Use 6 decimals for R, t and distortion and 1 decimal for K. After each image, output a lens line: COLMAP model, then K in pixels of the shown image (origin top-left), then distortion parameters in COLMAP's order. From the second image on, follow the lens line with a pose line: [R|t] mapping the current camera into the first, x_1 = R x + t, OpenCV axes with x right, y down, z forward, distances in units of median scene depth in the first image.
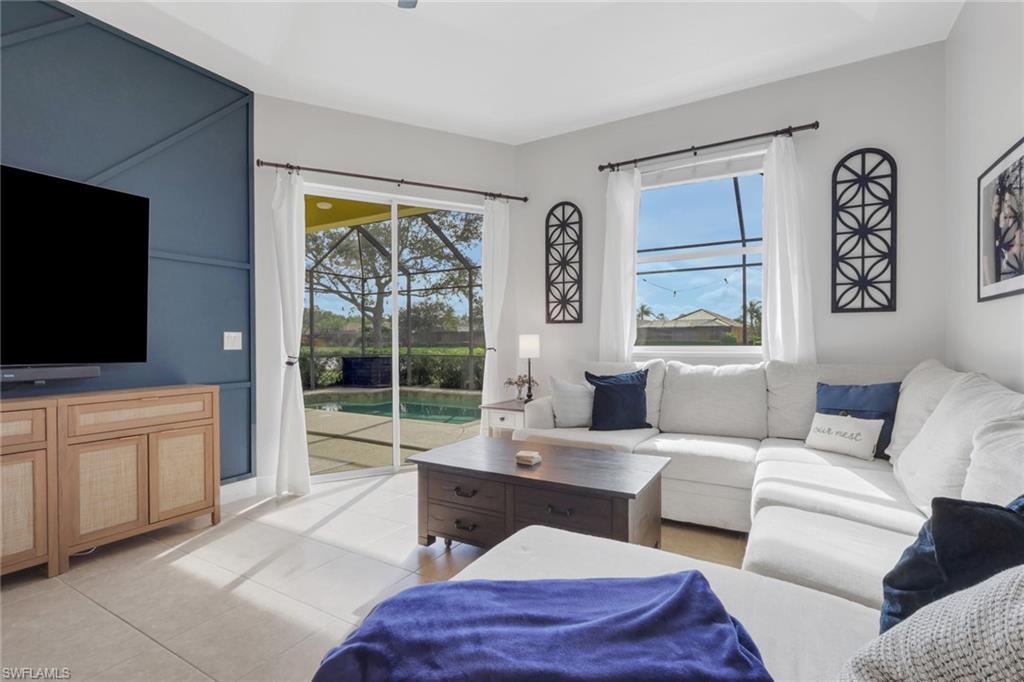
lens RADIAL K [[492.6, 0, 508.6], [0, 492.6, 341.4], [0, 0, 1]] dist [0.001182, -0.000442]
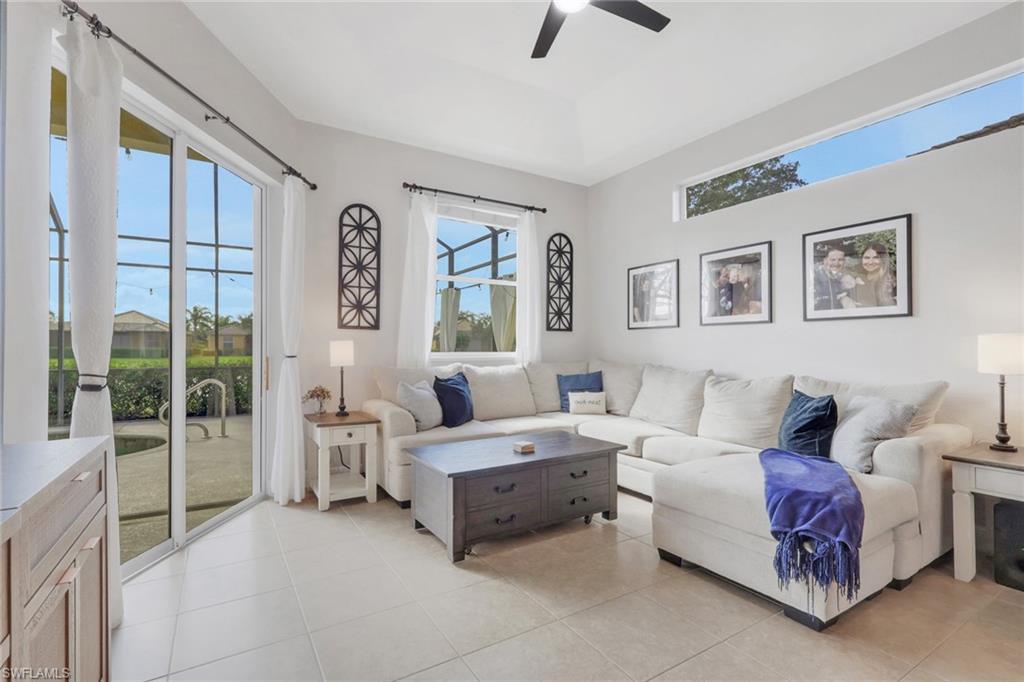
lens RADIAL K [[456.5, 0, 508.7], [0, 456.5, 344.3], [0, 0, 1]] dist [-0.001627, 0.000102]
pose [[0.466725, 0.014542, 0.884283, -0.587700], [0.003193, 0.999831, -0.018128, 0.010011], [-0.884397, 0.011284, 0.466599, 0.357162]]
